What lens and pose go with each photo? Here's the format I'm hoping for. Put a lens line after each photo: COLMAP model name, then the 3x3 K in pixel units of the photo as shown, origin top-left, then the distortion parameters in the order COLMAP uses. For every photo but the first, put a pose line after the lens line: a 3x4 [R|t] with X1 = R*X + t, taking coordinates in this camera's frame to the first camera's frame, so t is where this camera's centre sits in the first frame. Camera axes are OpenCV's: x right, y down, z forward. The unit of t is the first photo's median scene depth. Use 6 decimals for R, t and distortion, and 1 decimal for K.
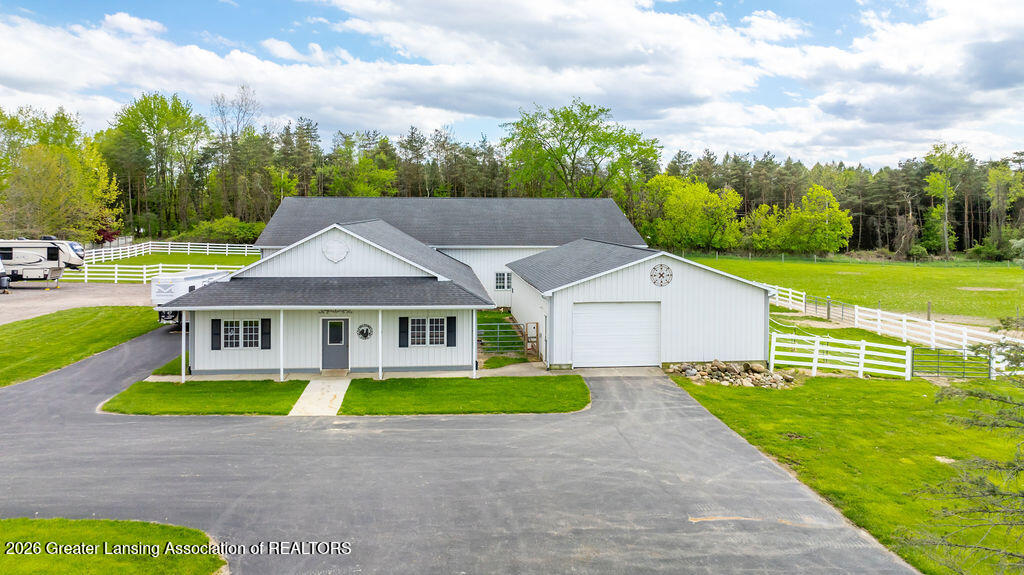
lens RADIAL K [[742.7, 0, 507.4], [0, 742.7, 267.0], [0, 0, 1]] dist [0.001530, 0.012355]
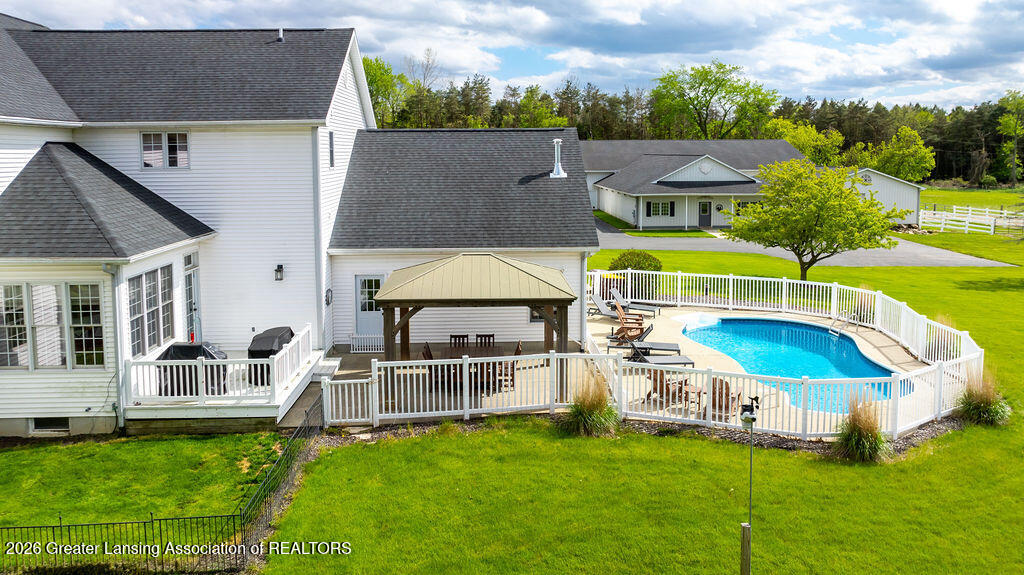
lens RADIAL K [[742.7, 0, 498.3], [0, 742.7, 283.4], [0, 0, 1]] dist [0.001530, 0.012355]
pose [[0.997908, 0.004853, -0.064463, -0.173697], [0.001723, 0.994828, 0.101558, 0.021735], [0.064623, -0.101457, 0.992739, -0.287395]]
